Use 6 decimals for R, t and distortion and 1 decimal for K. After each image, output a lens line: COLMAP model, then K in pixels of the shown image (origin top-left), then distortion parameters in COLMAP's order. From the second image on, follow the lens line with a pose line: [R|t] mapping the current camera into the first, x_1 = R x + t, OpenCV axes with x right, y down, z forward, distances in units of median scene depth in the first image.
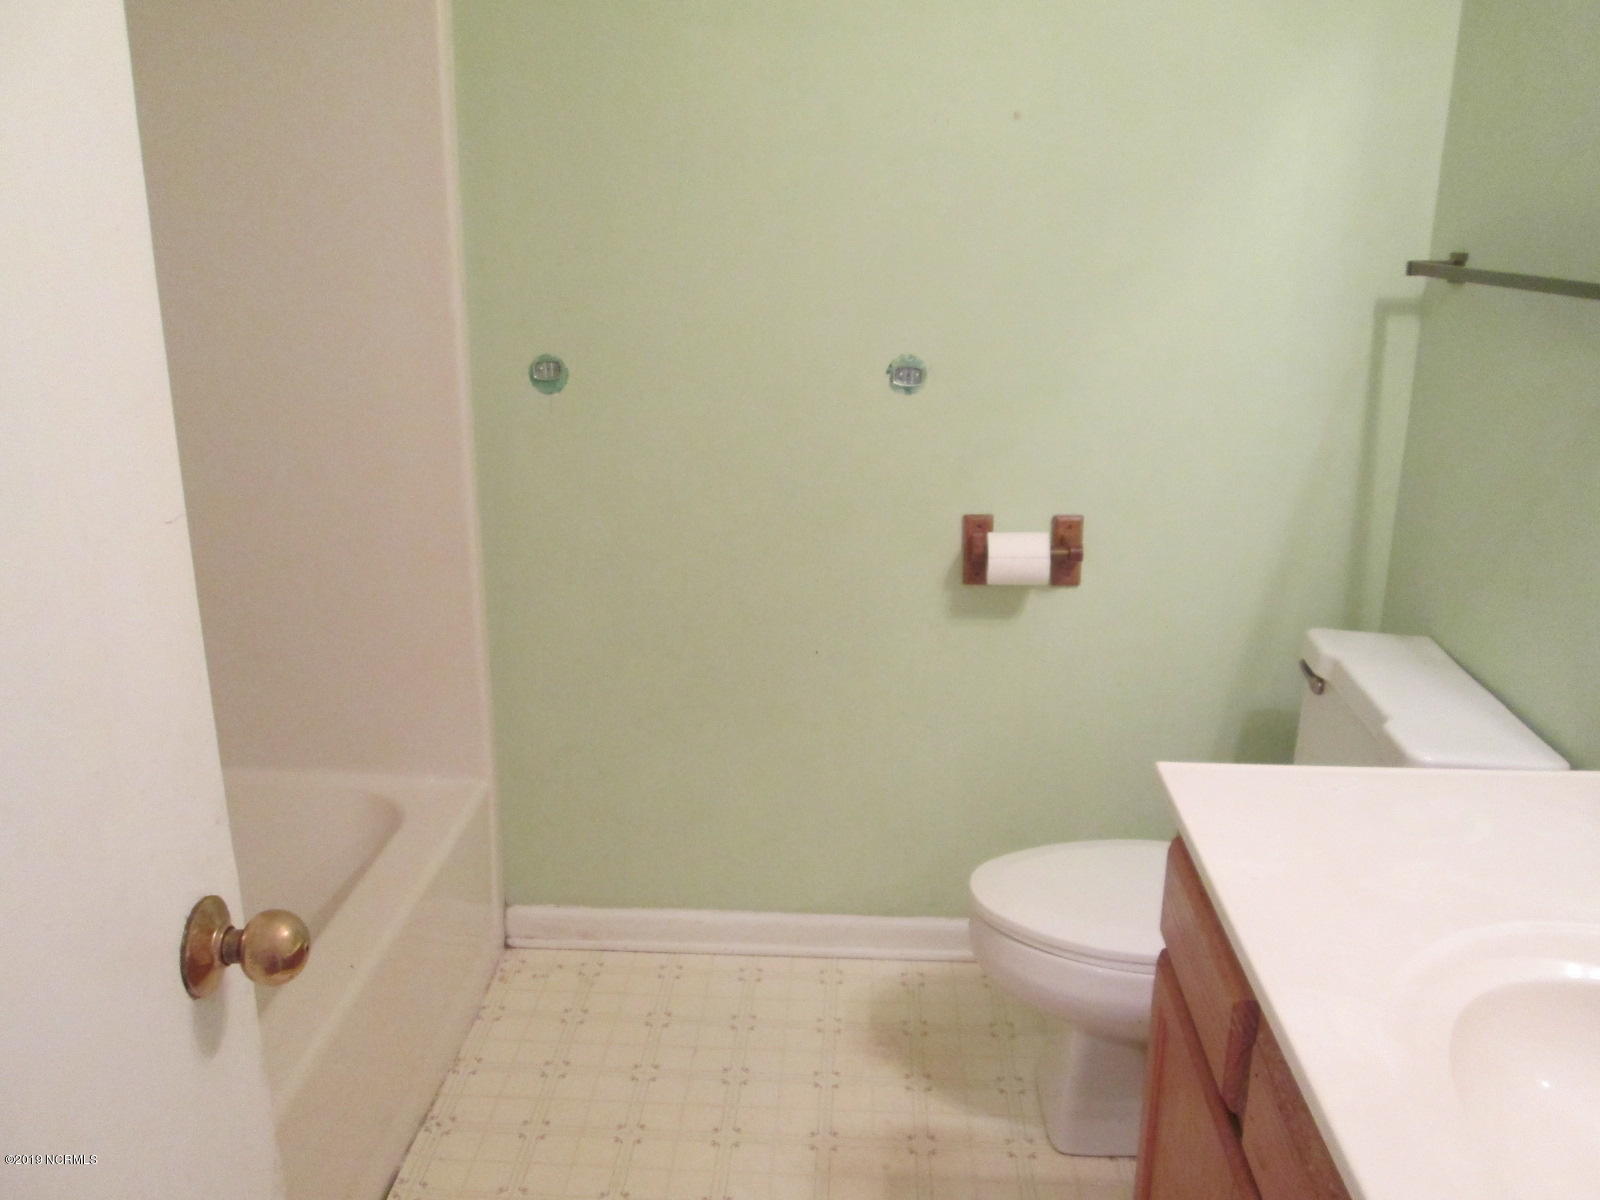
lens RADIAL K [[1335.8, 0, 789.1], [0, 1335.8, 593.8], [0, 0, 1]] dist [-0.045852, 0.024399]
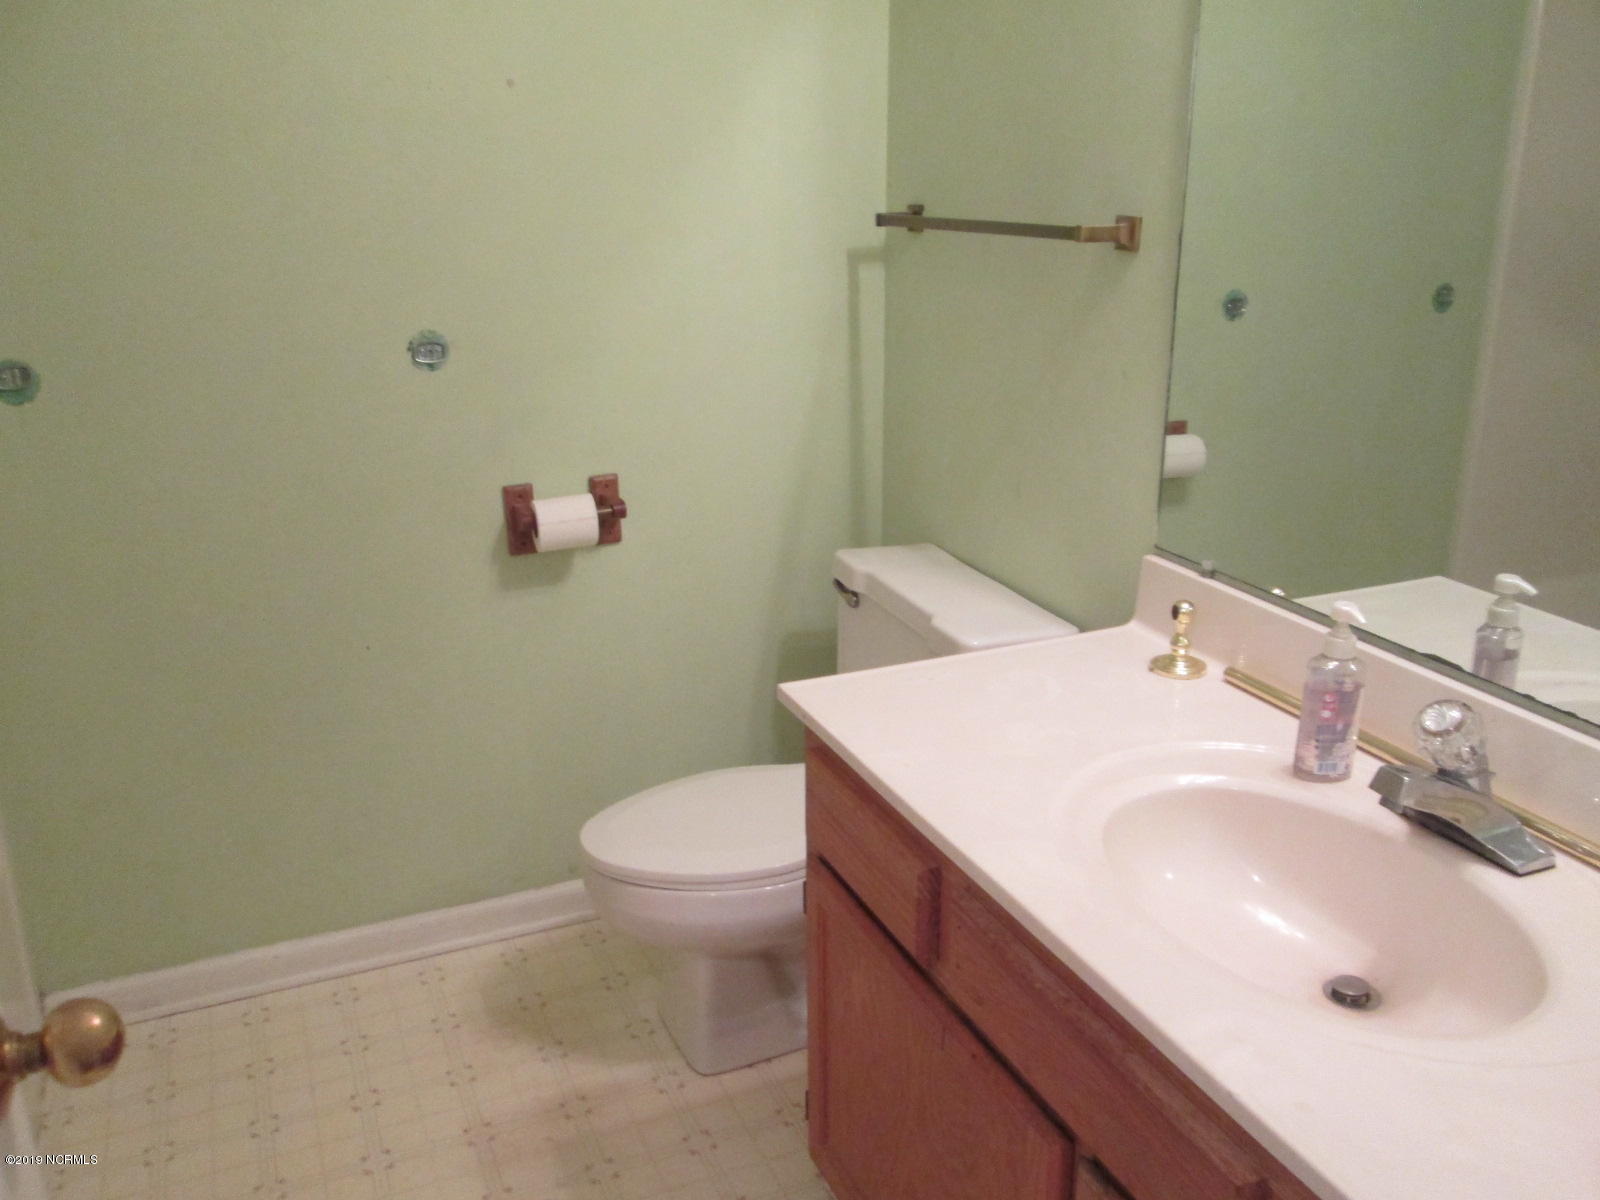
lens RADIAL K [[1335.8, 0, 789.1], [0, 1335.8, 593.8], [0, 0, 1]] dist [-0.045852, 0.024399]
pose [[0.896157, -0.150435, 0.417458, -0.109103], [0.142208, 0.988525, 0.050947, -0.000334], [-0.420332, 0.013710, 0.907267, 0.008398]]
